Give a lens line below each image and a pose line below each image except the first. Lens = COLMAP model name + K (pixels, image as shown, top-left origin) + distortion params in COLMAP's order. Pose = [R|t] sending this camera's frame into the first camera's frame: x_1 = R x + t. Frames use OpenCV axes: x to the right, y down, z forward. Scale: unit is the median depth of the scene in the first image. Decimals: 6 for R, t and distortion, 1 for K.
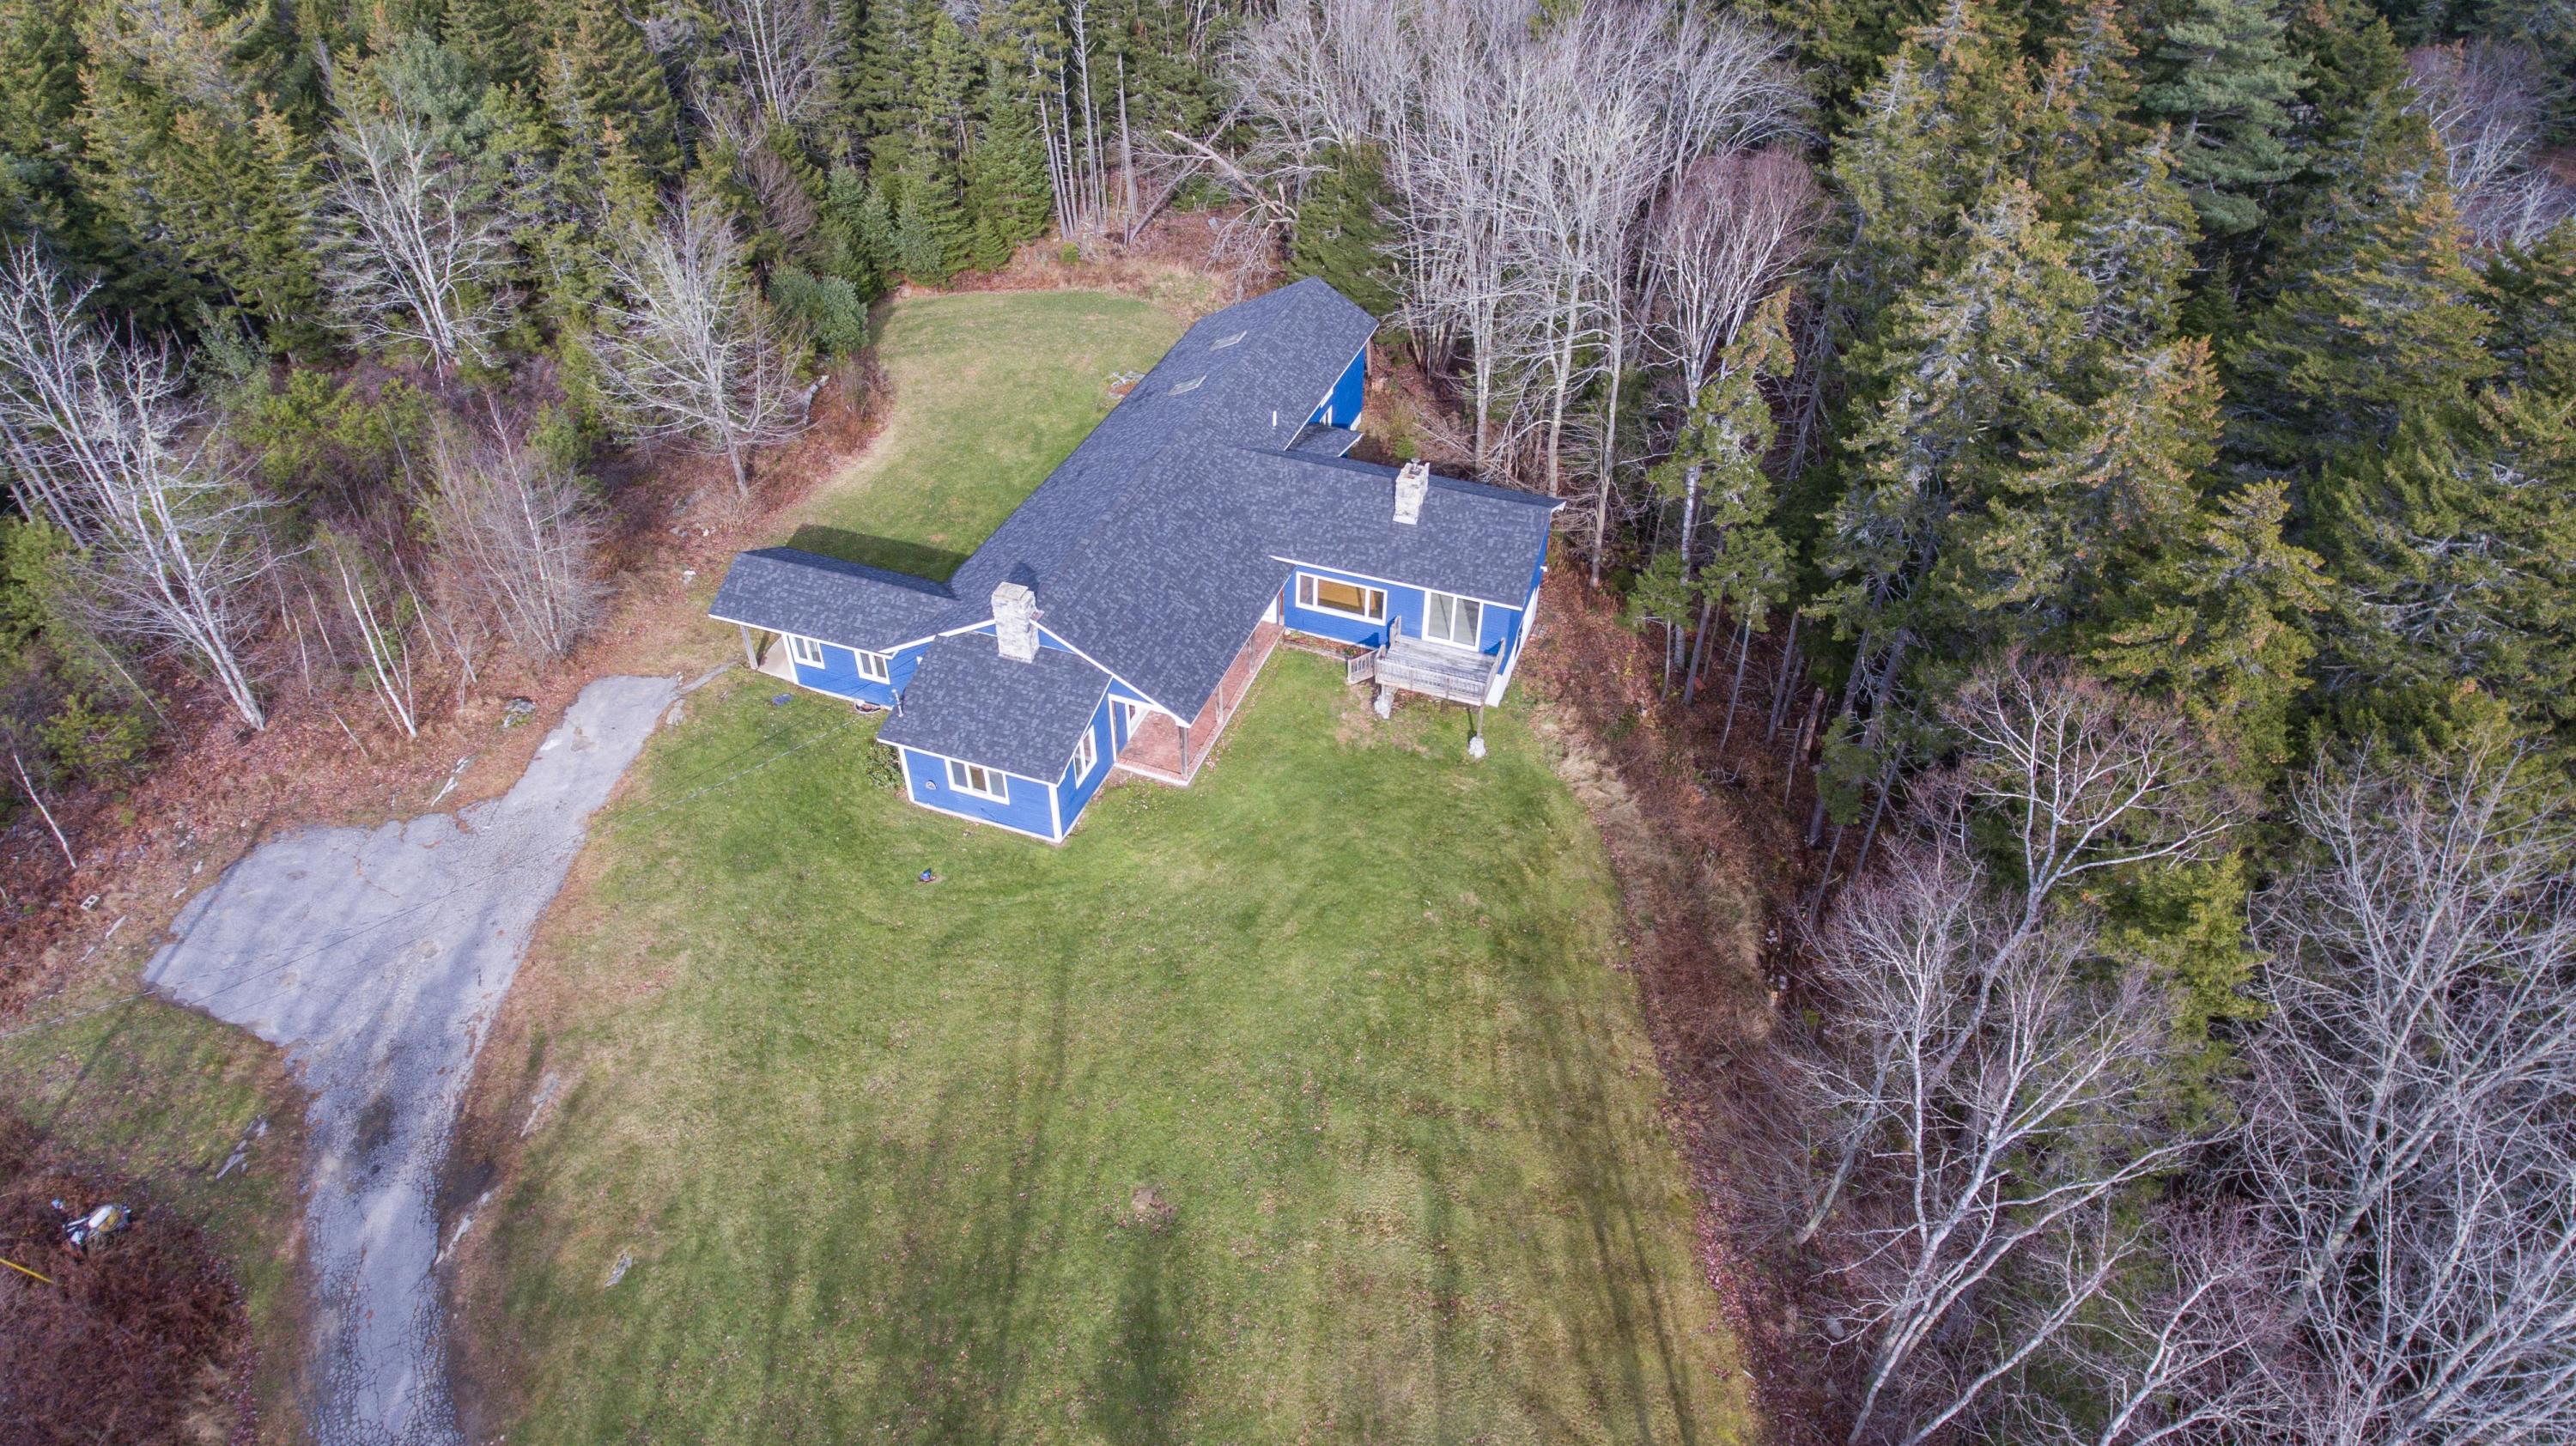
lens RADIAL K [[1510.8, 0, 1303.6], [0, 1510.8, 719.2], [0, 0, 1]] dist [0.007750, -0.011146]
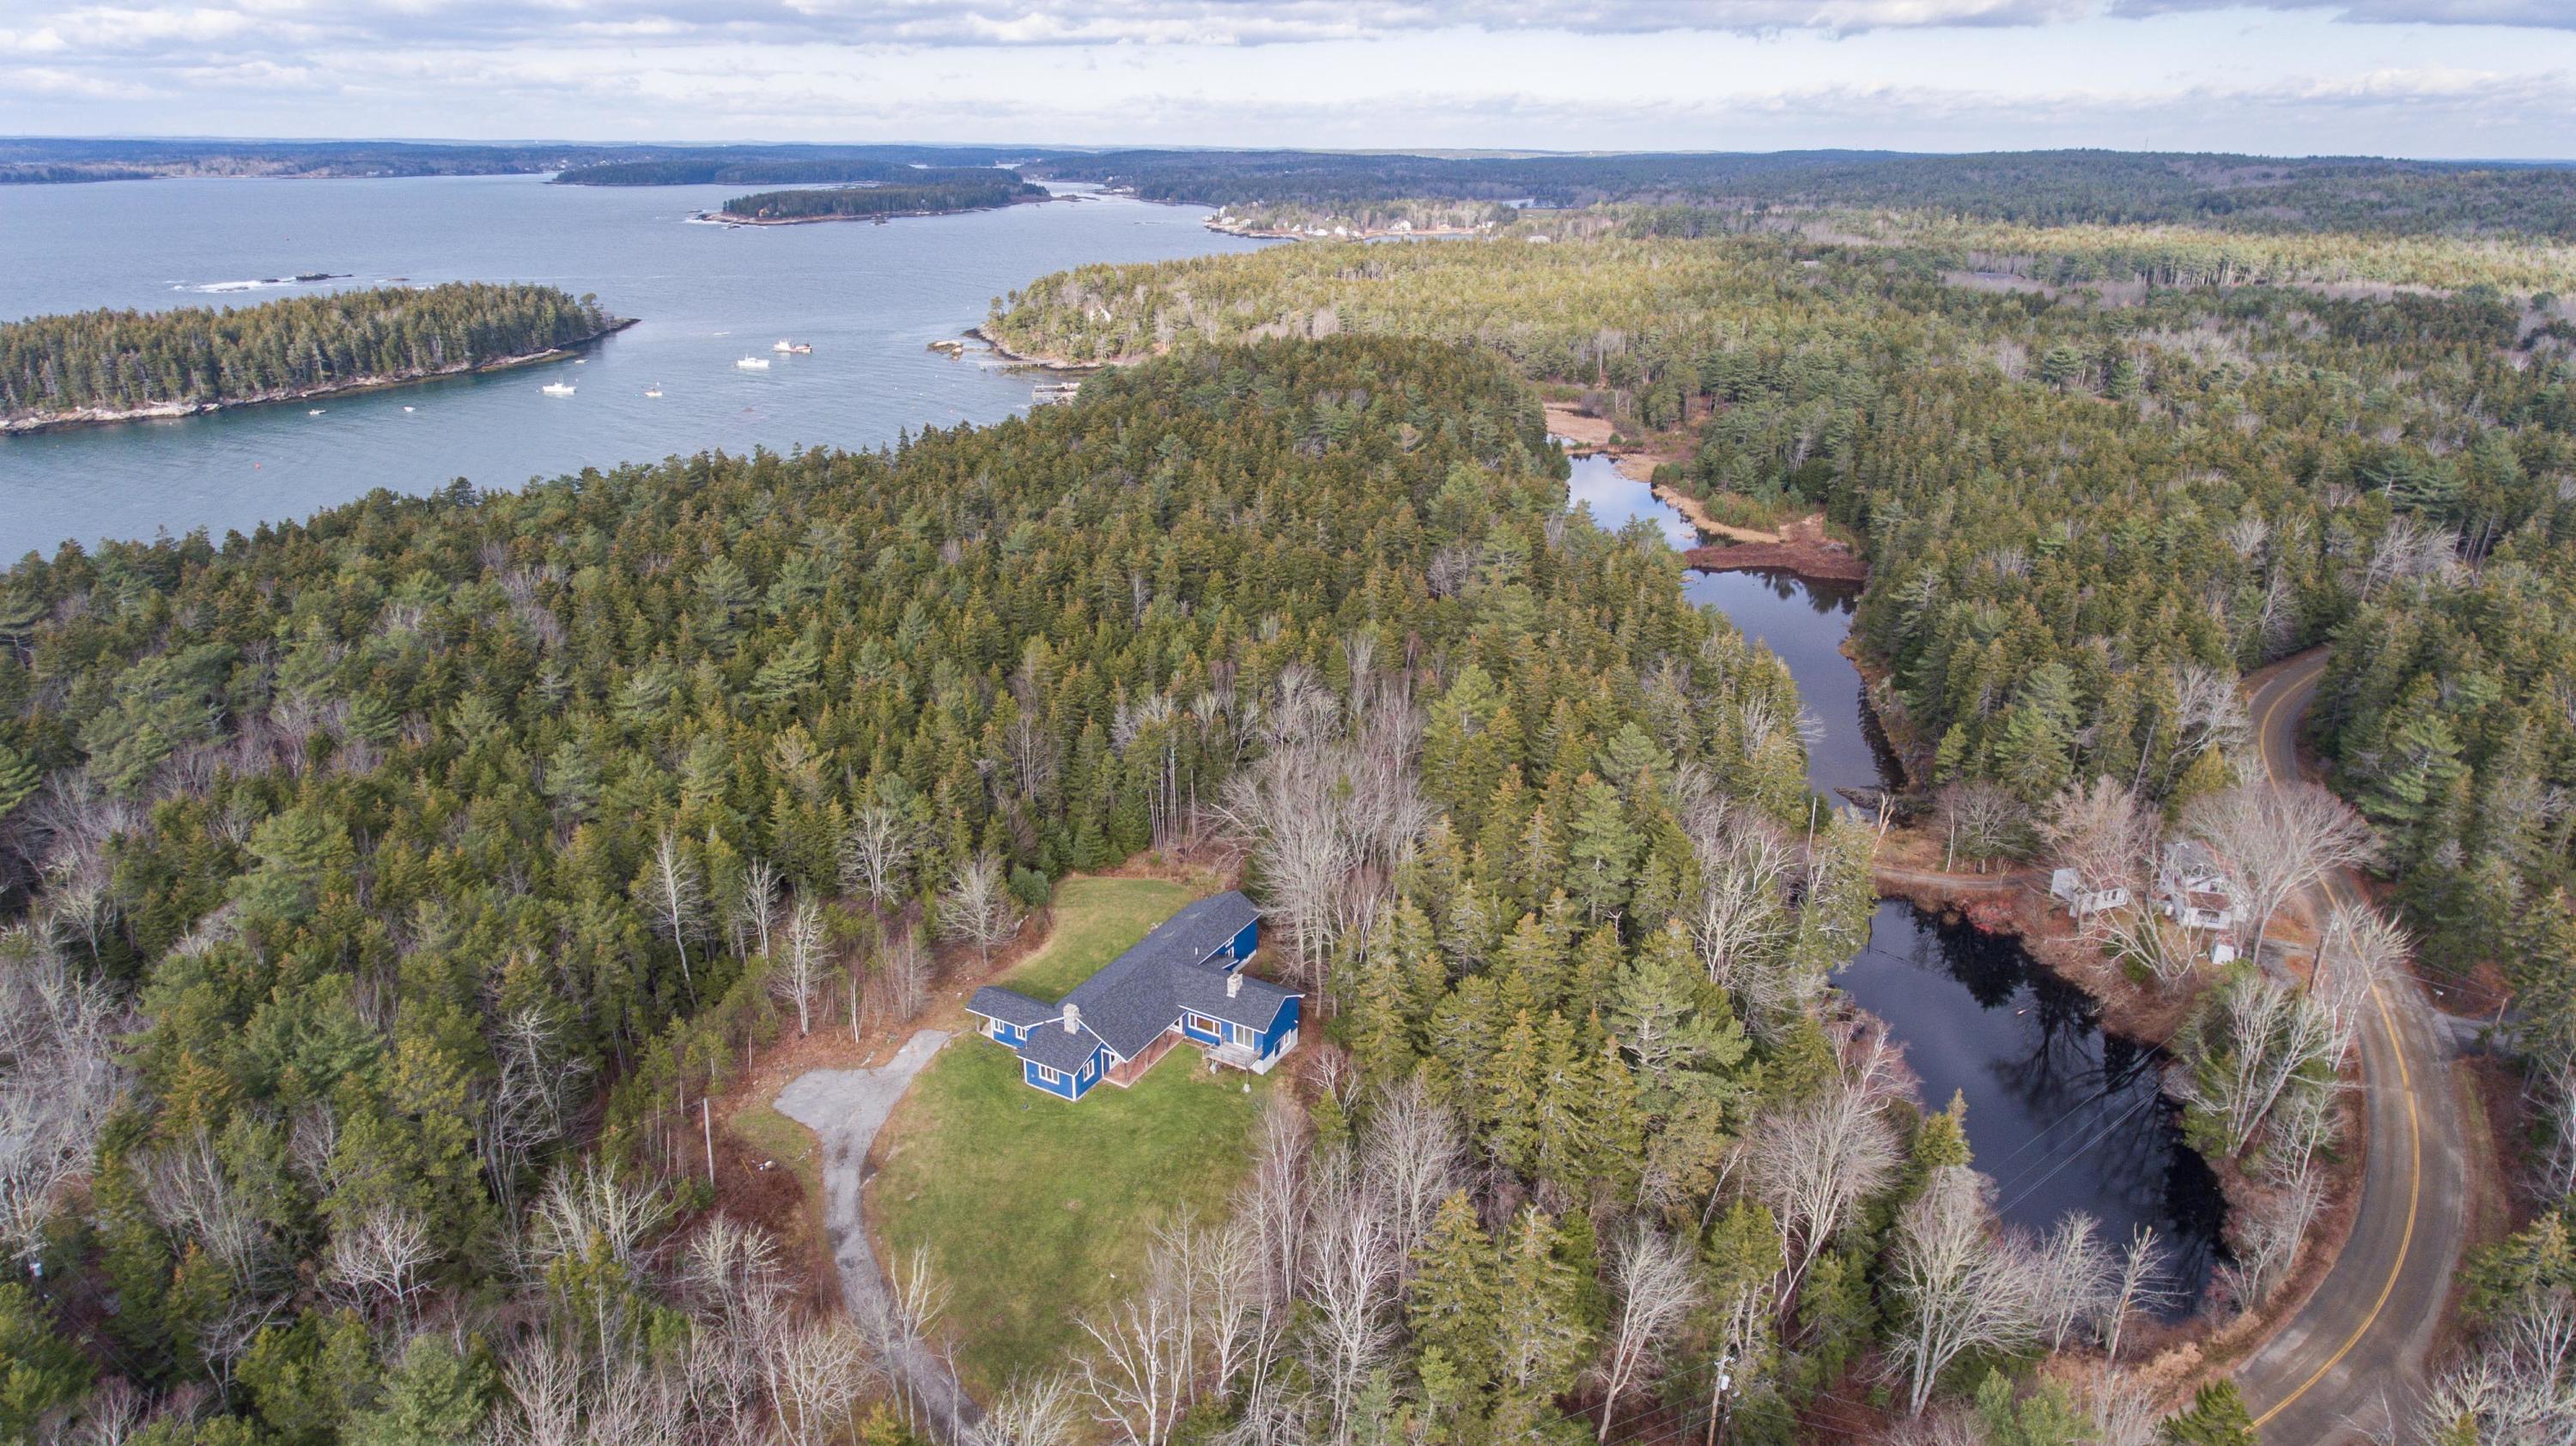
lens RADIAL K [[1510.8, 0, 1290.4], [0, 1510.8, 718.3], [0, 0, 1]] dist [0.007750, -0.011146]
pose [[0.985261, 0.053512, -0.162472, 0.518852], [-0.103450, 0.942830, -0.316810, 0.210703], [0.136230, 0.328949, 0.934470, -1.423287]]
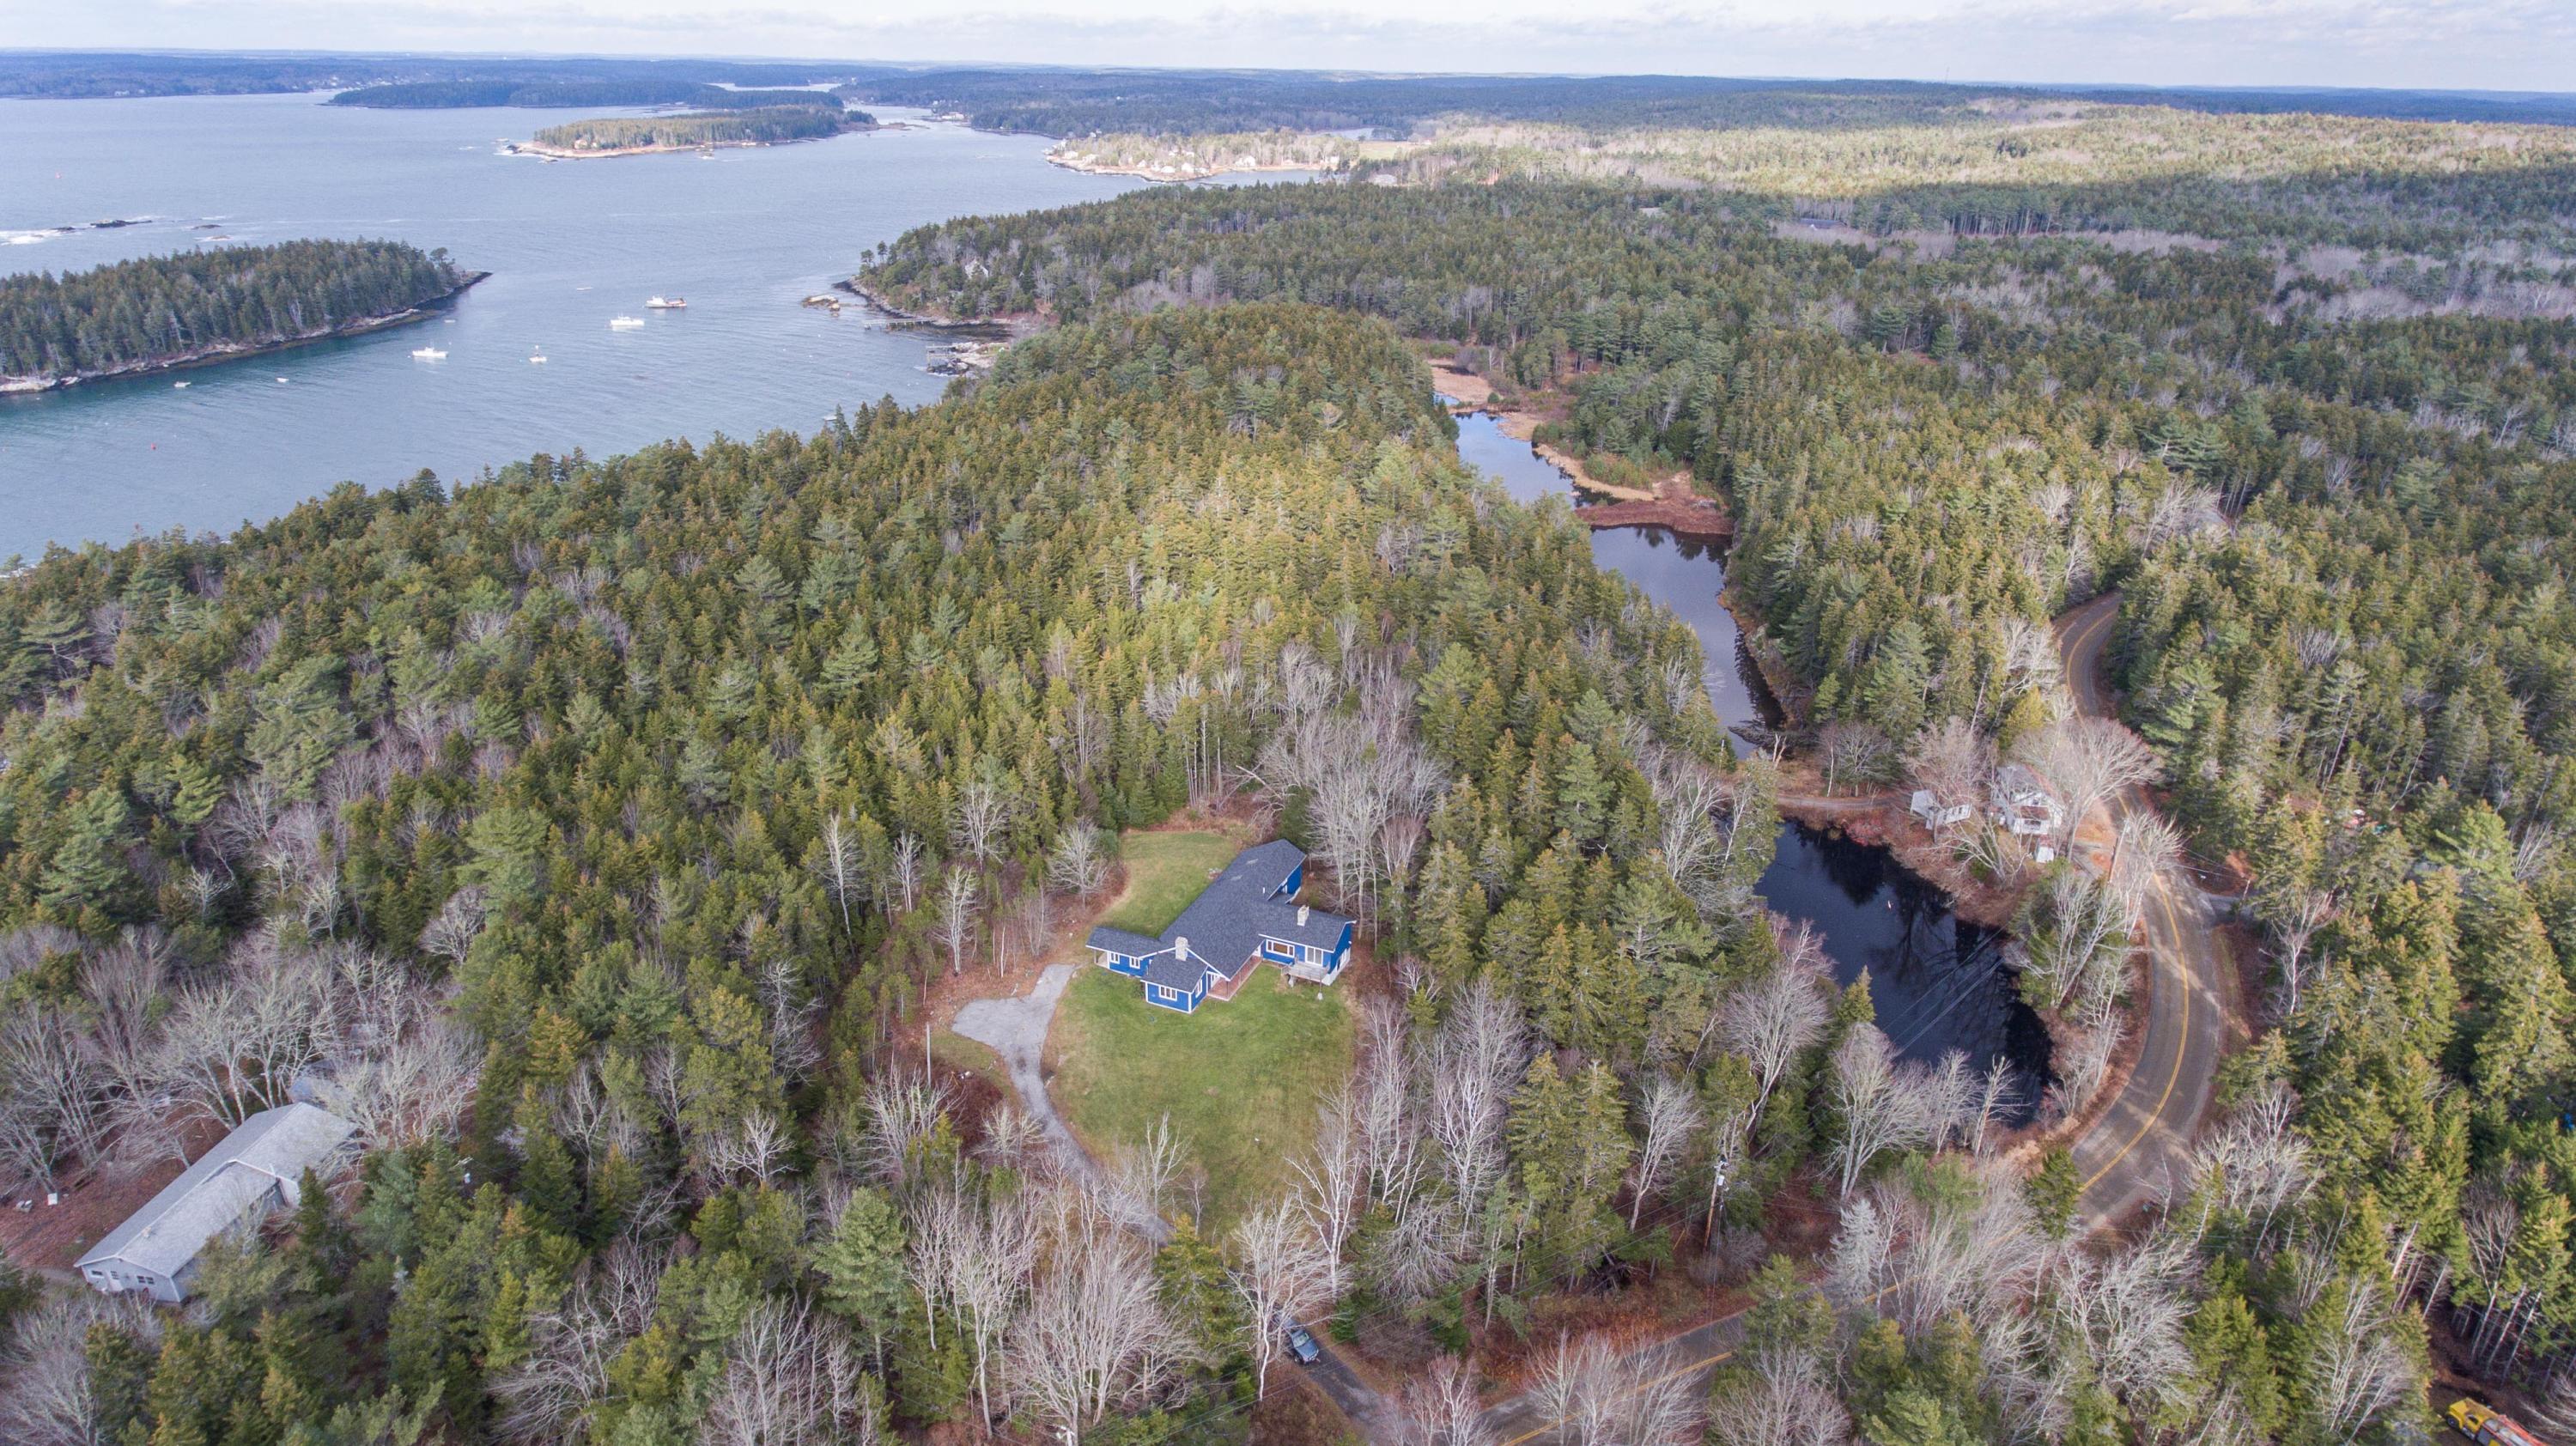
lens RADIAL K [[1510.8, 0, 1290.2], [0, 1510.8, 722.4], [0, 0, 1]] dist [0.007750, -0.011146]
pose [[0.997993, 0.025556, -0.057932, 0.204446], [-0.040677, 0.959923, -0.277296, 0.323076], [0.048523, 0.279096, 0.959036, -2.037600]]
